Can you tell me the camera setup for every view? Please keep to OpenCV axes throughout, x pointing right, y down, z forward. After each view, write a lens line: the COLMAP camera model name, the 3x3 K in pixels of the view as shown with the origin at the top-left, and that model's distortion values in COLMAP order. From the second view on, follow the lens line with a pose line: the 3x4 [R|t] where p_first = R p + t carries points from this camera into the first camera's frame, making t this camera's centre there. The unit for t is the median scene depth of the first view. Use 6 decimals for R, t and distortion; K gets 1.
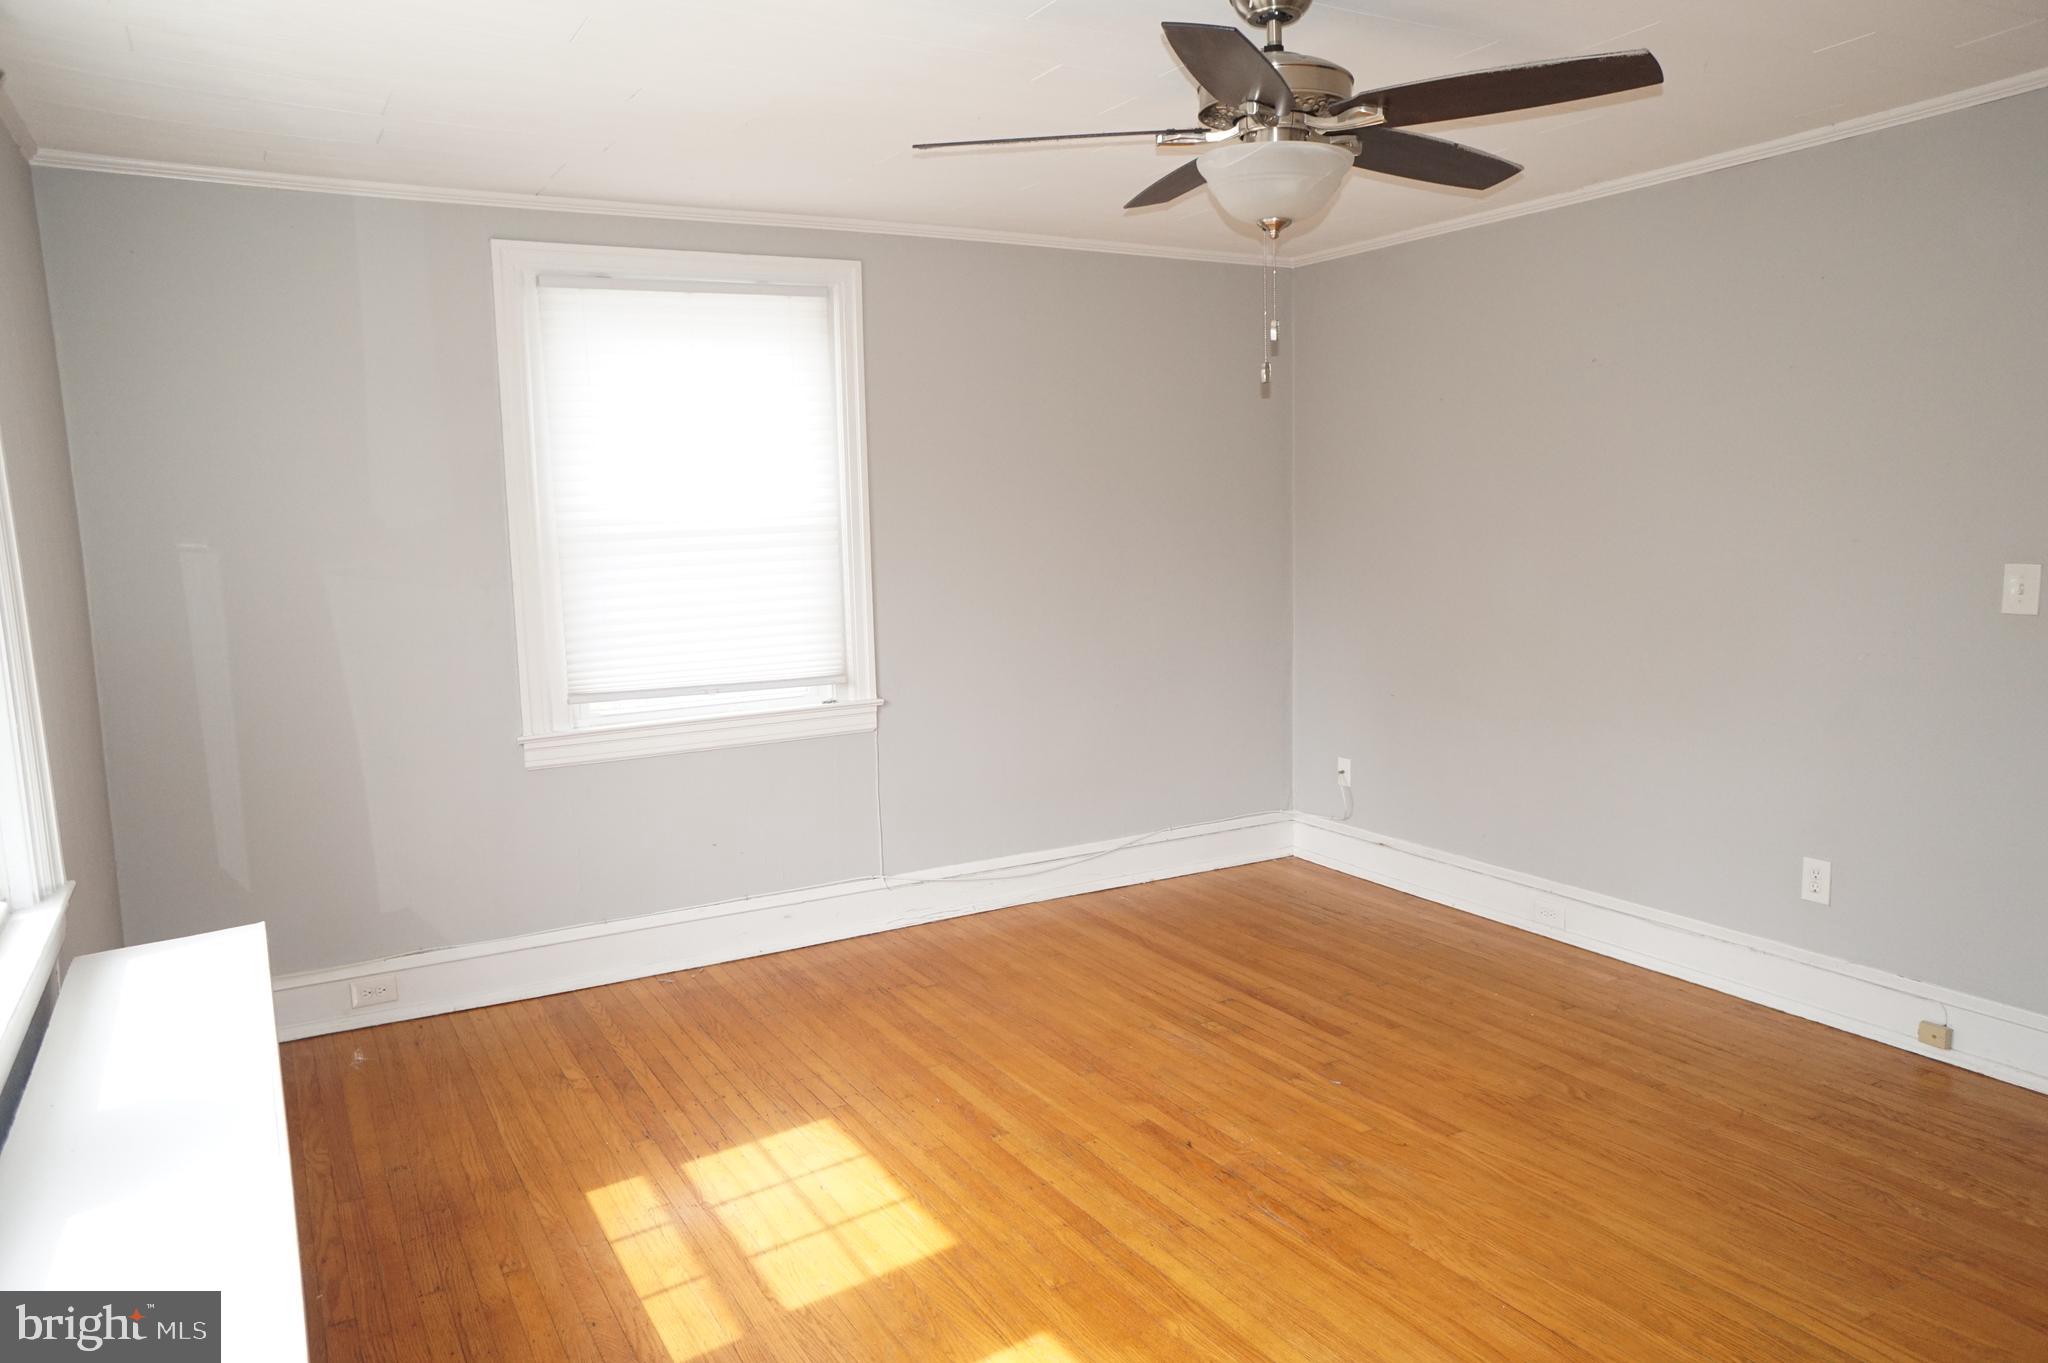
lens RADIAL K [[1394.5, 0, 1040.3], [0, 1394.5, 674.8], [0, 0, 1]] dist [-0.076458, 0.101400]
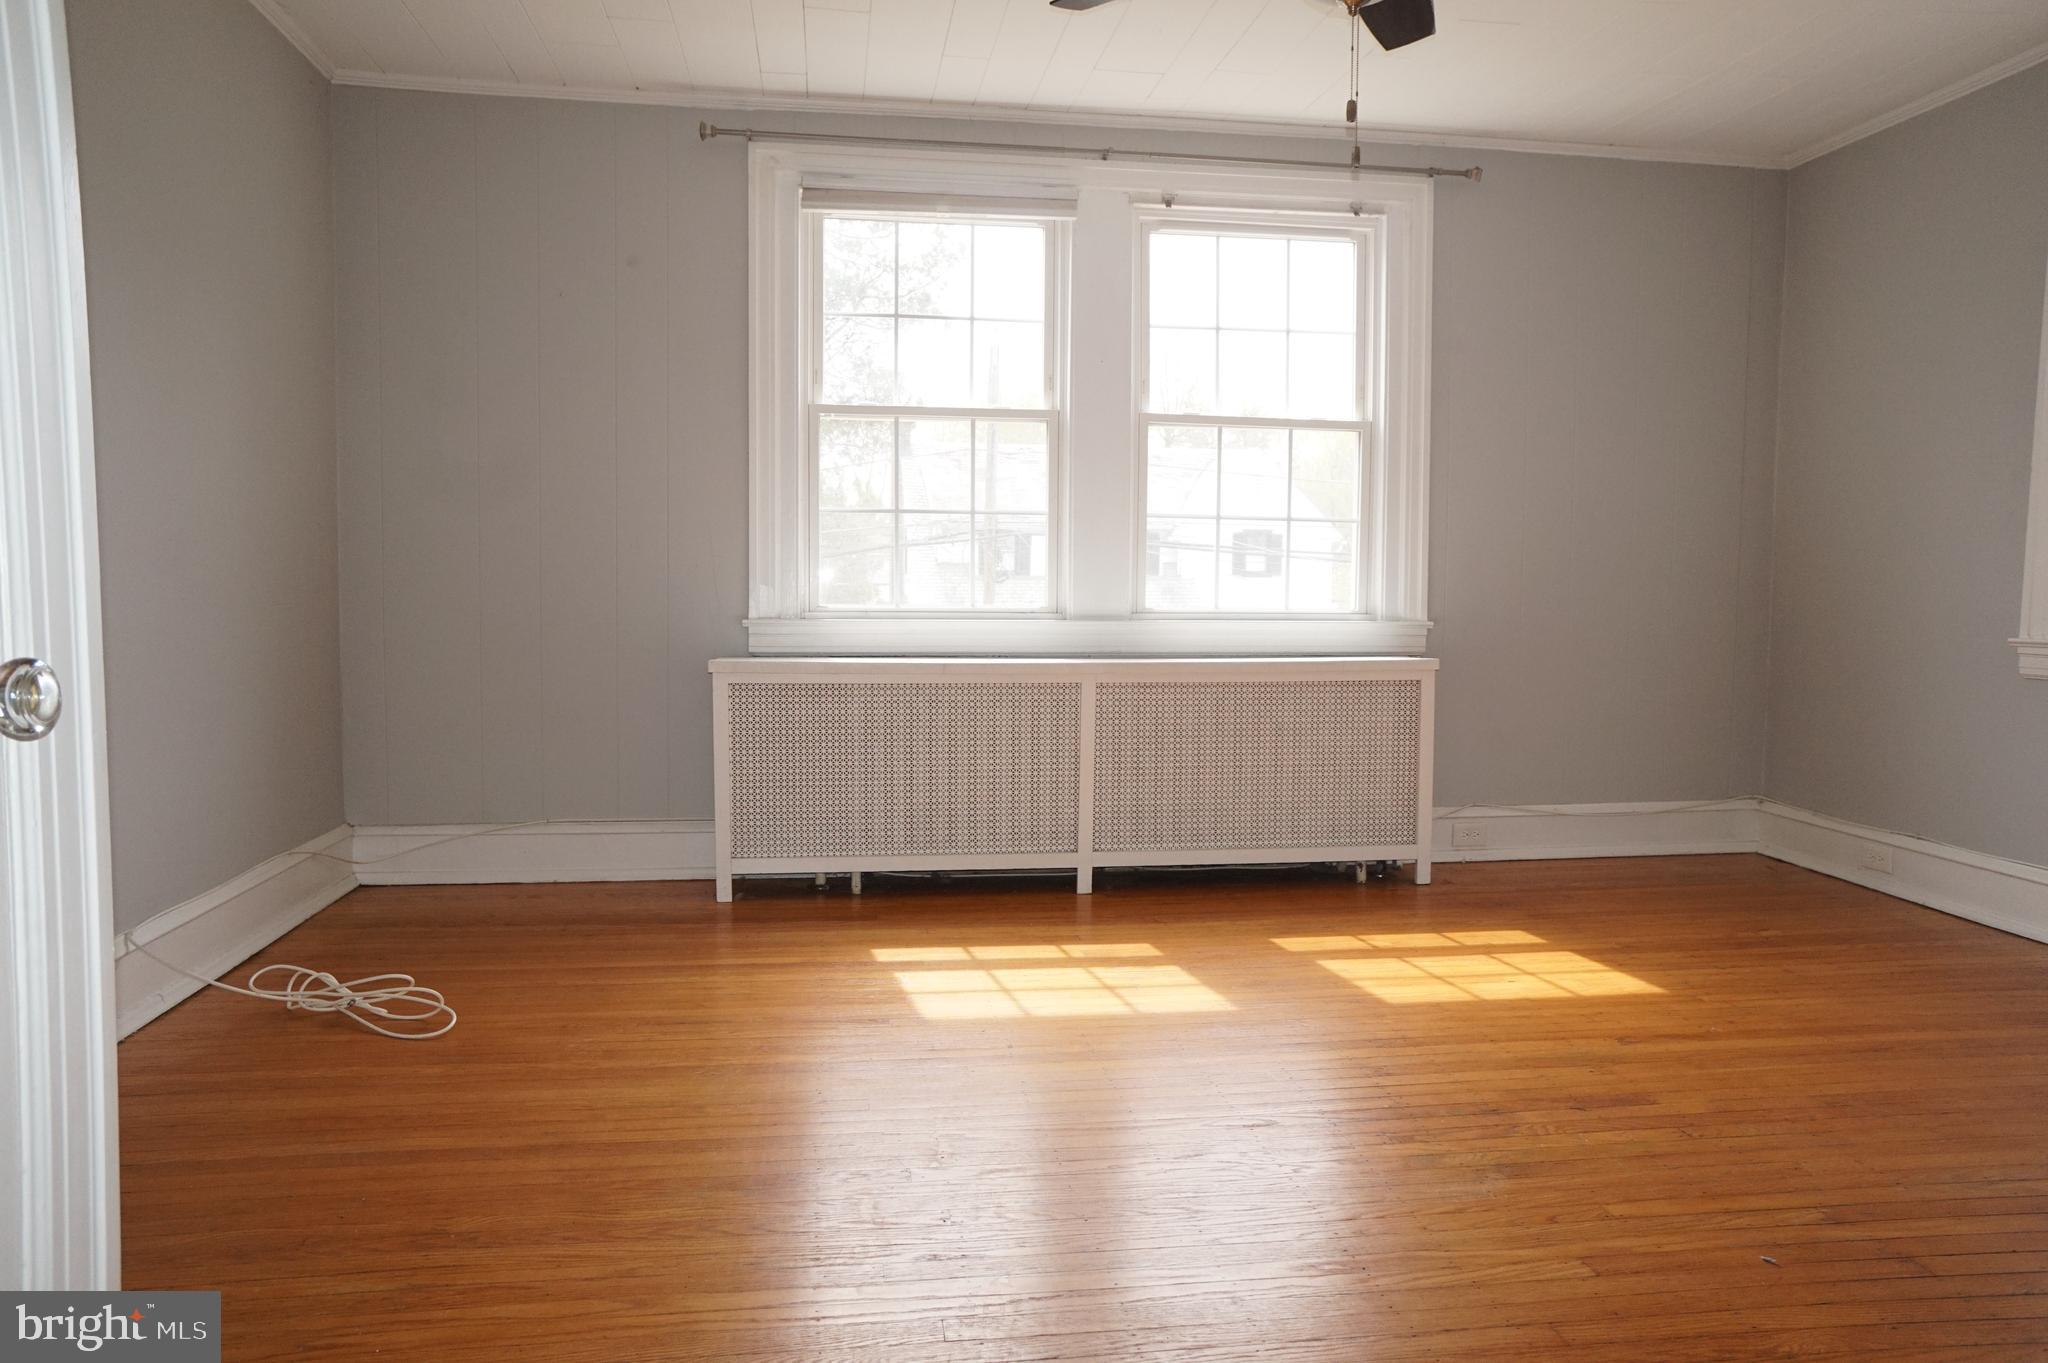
lens RADIAL K [[1394.5, 0, 1040.3], [0, 1394.5, 674.8], [0, 0, 1]] dist [-0.076458, 0.101400]
pose [[-0.368777, 0.086887, -0.925448, 0.825534], [-0.116230, 0.983497, 0.138653, 0.019839], [0.922222, 0.158697, -0.352592, 0.849739]]
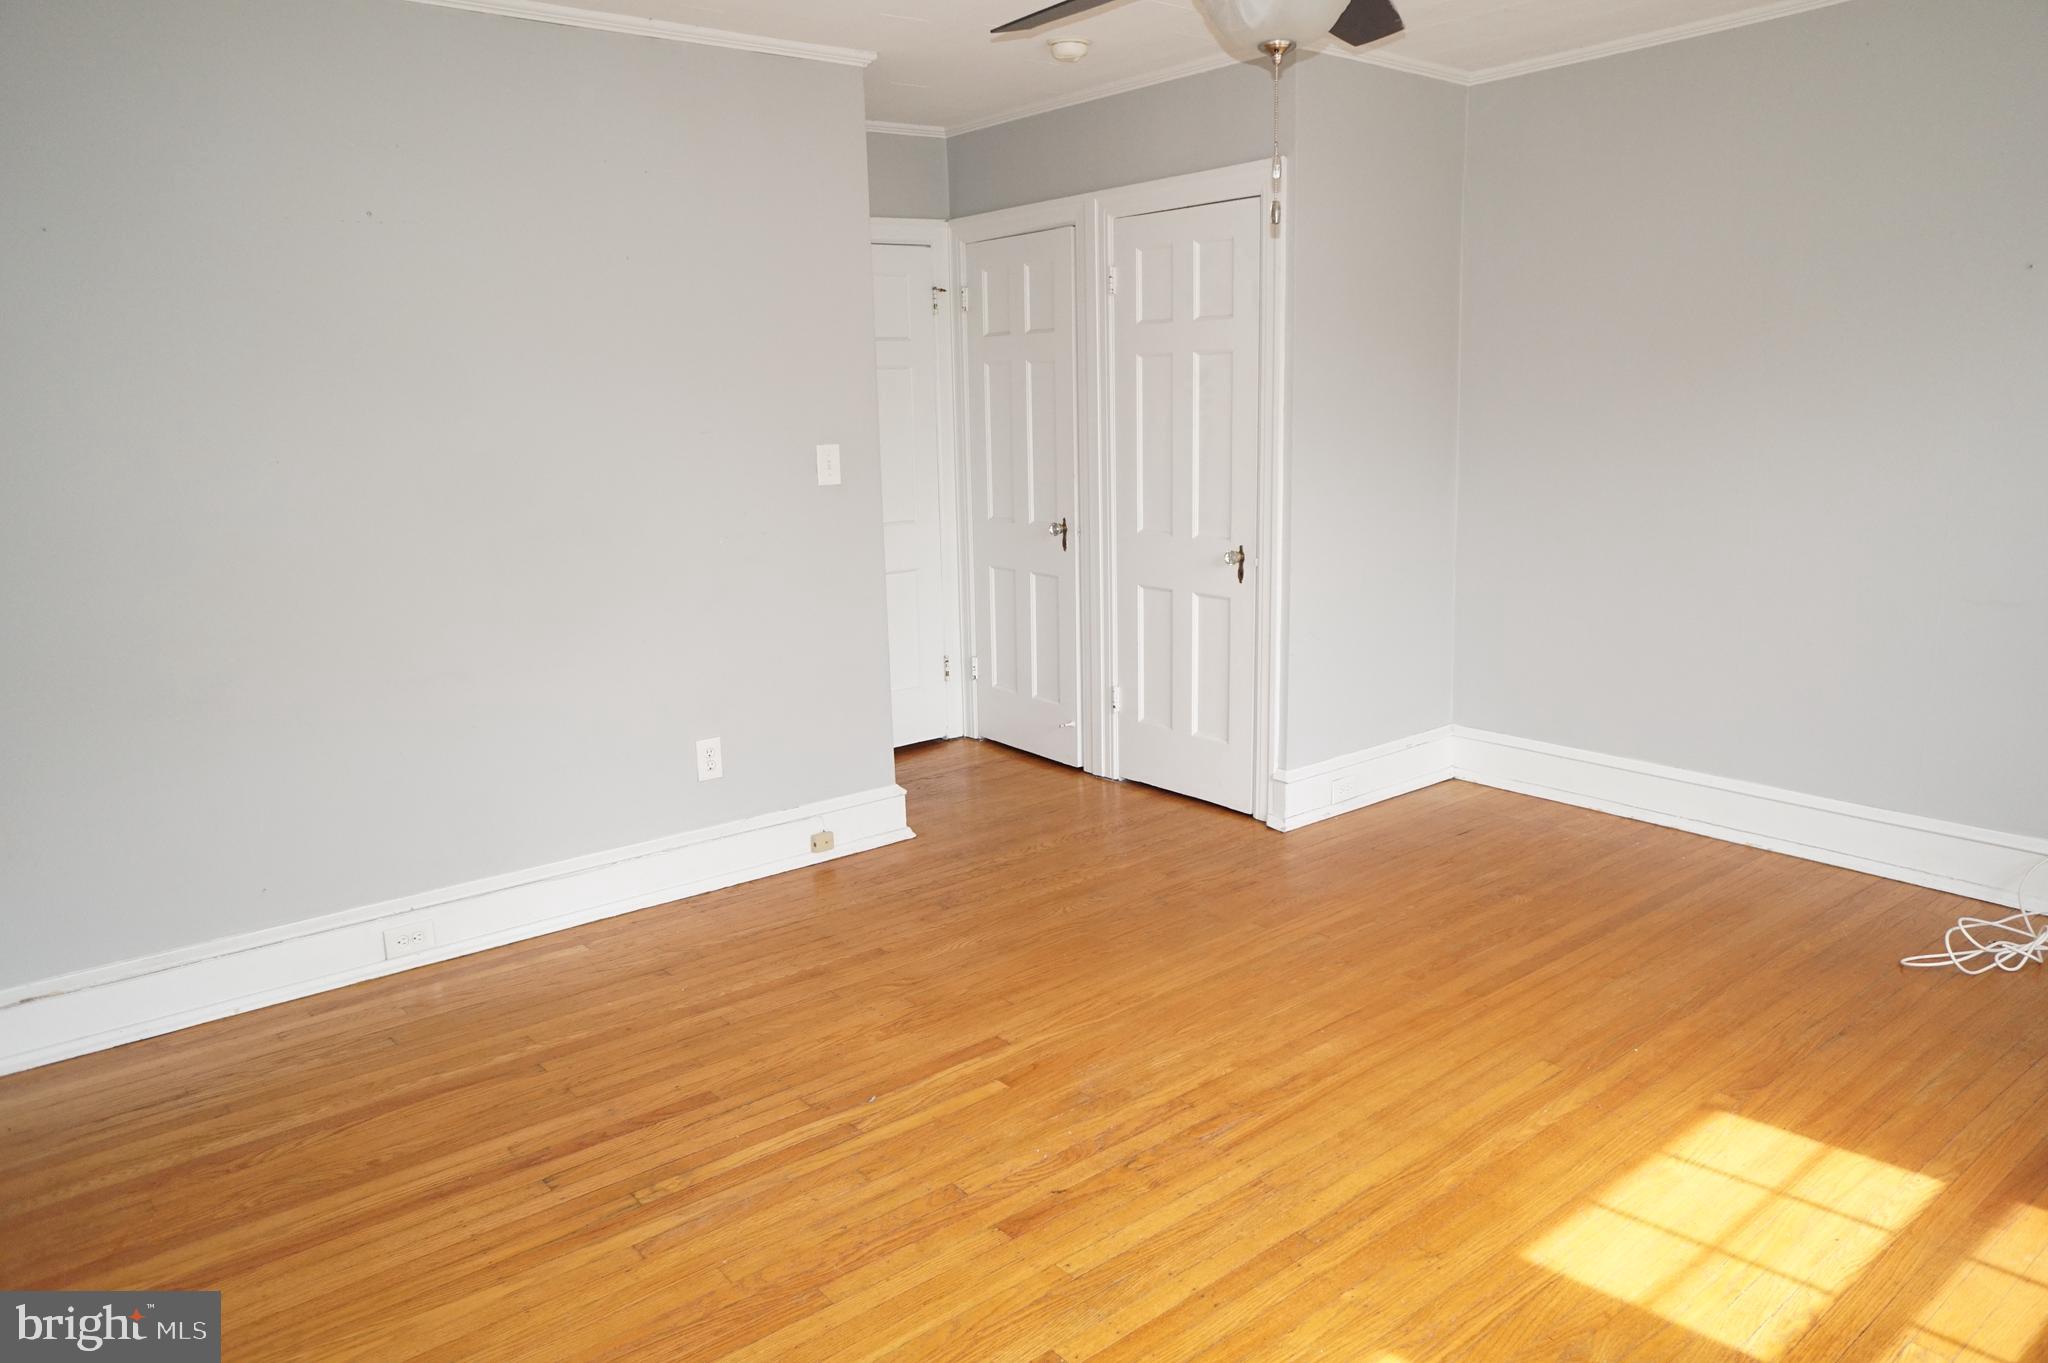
lens RADIAL K [[1394.5, 0, 1040.3], [0, 1394.5, 674.8], [0, 0, 1]] dist [-0.076458, 0.101400]
pose [[-0.158809, -0.170647, 0.972450, -0.536382], [0.149803, 0.969381, 0.194573, -0.087821], [-0.975878, 0.176576, -0.128383, 0.943032]]
